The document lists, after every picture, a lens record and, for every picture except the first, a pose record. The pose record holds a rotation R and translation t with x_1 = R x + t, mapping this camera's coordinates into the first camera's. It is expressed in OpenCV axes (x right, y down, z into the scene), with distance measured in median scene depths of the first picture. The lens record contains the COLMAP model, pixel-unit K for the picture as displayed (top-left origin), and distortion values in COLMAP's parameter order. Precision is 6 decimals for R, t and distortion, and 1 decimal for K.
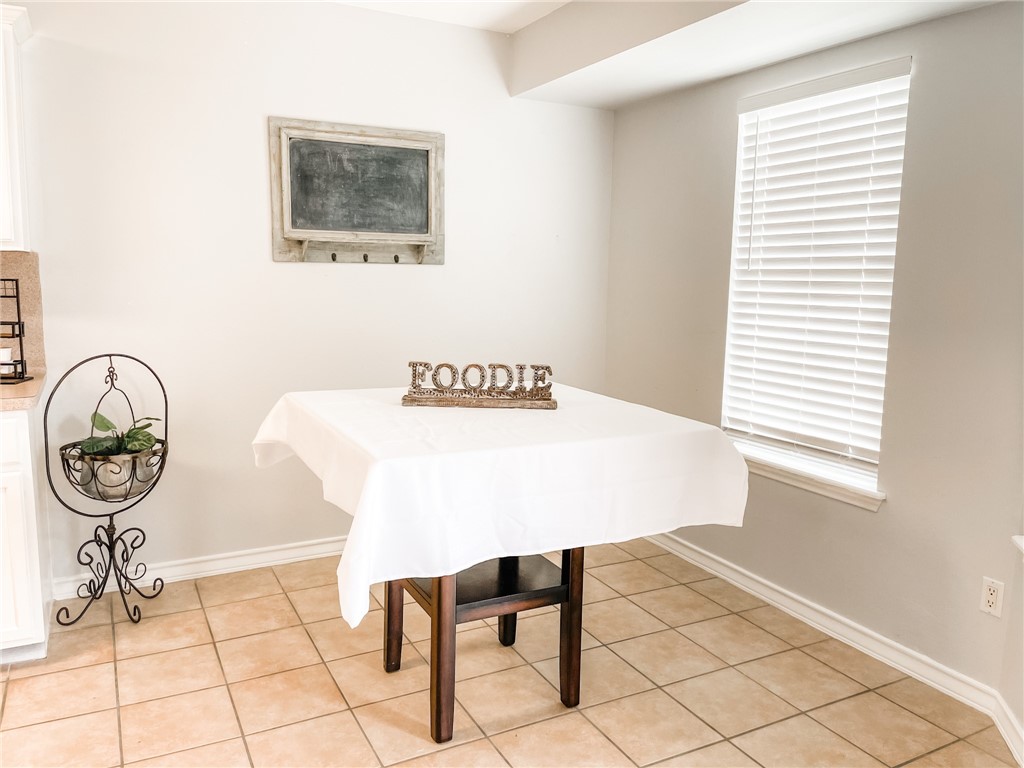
lens RADIAL K [[774.1, 0, 512.7], [0, 774.1, 378.8], [0, 0, 1]] dist [0.058852, -0.074131]
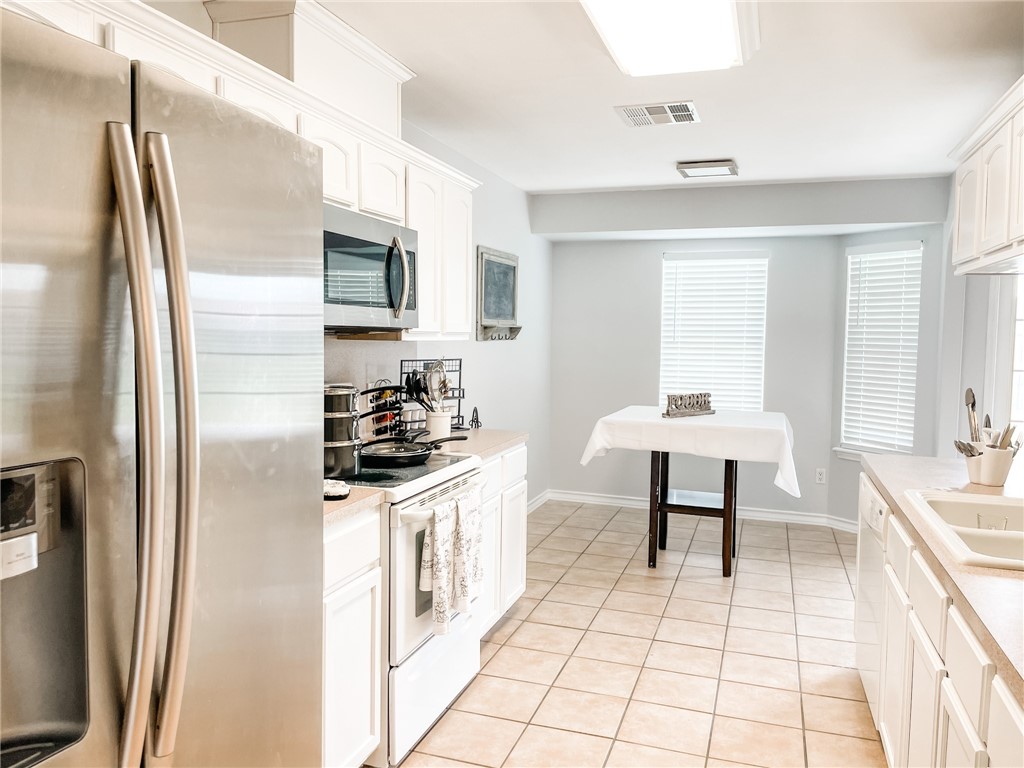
lens RADIAL K [[774.1, 0, 506.5], [0, 774.1, 376.1], [0, 0, 1]] dist [0.058852, -0.074131]
pose [[0.727993, -0.046025, 0.684038, -1.394653], [0.091481, 0.995343, -0.030389, -0.038107], [-0.679454, 0.084700, 0.728813, -0.105684]]
